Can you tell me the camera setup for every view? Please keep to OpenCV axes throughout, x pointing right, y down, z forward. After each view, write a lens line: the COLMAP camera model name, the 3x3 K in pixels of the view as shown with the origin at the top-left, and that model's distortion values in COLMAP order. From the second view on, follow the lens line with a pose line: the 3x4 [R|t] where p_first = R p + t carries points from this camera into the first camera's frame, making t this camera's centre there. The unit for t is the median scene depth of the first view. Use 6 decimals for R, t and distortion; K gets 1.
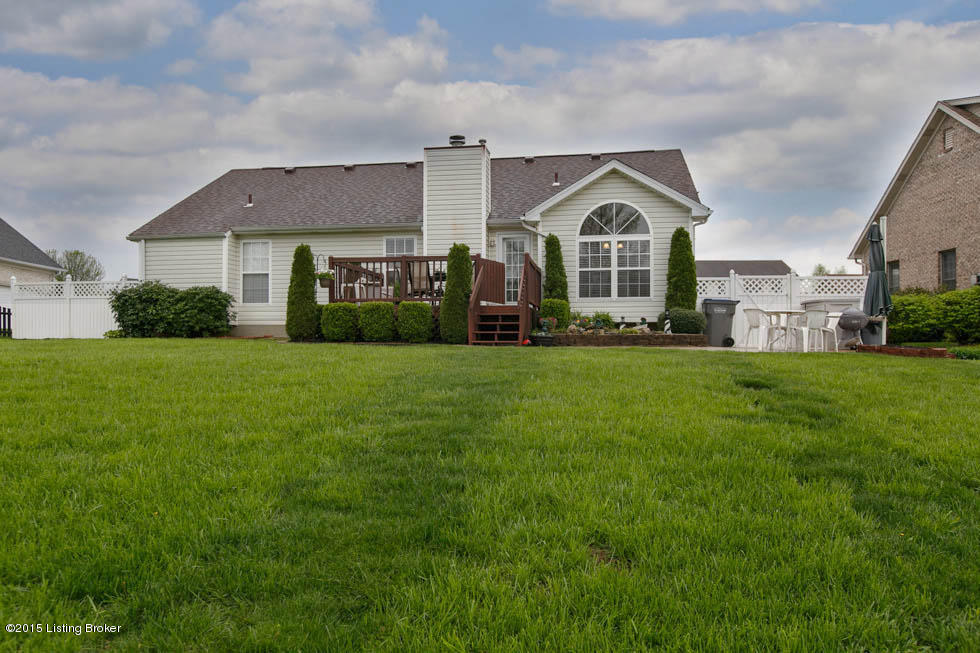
lens RADIAL K [[708.5, 0, 485.4], [0, 708.5, 333.9], [0, 0, 1]] dist [0.012563, -0.003418]
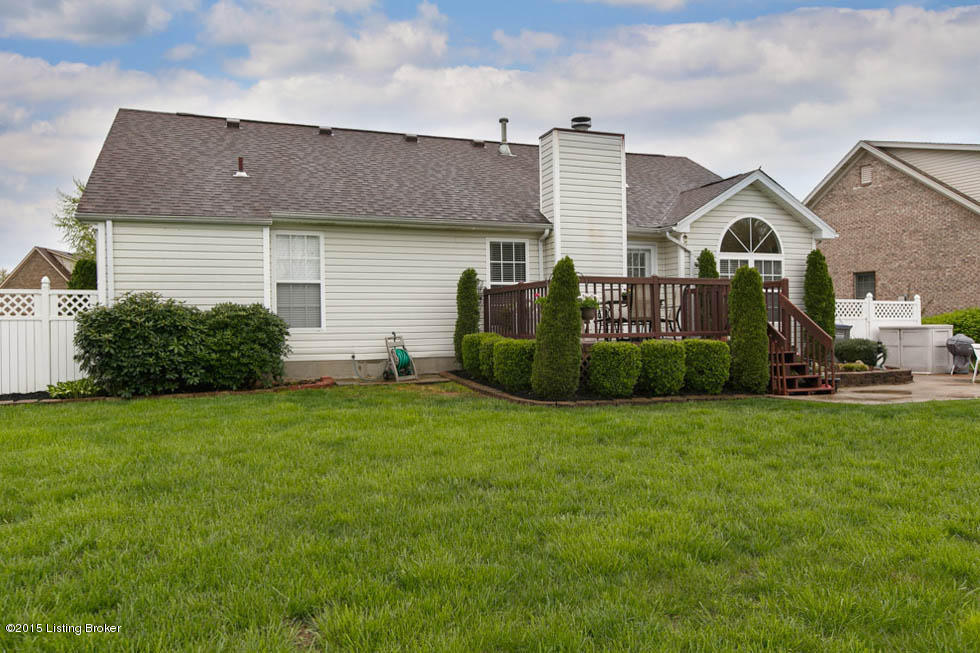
lens RADIAL K [[732.1, 0, 490.9], [0, 732.1, 319.0], [0, 0, 1]] dist [0.001633, 0.002656]
pose [[0.864428, -0.003127, 0.502746, -0.540415], [0.001434, 0.999992, 0.003753, -0.056984], [-0.502754, -0.002524, 0.864426, 0.341997]]
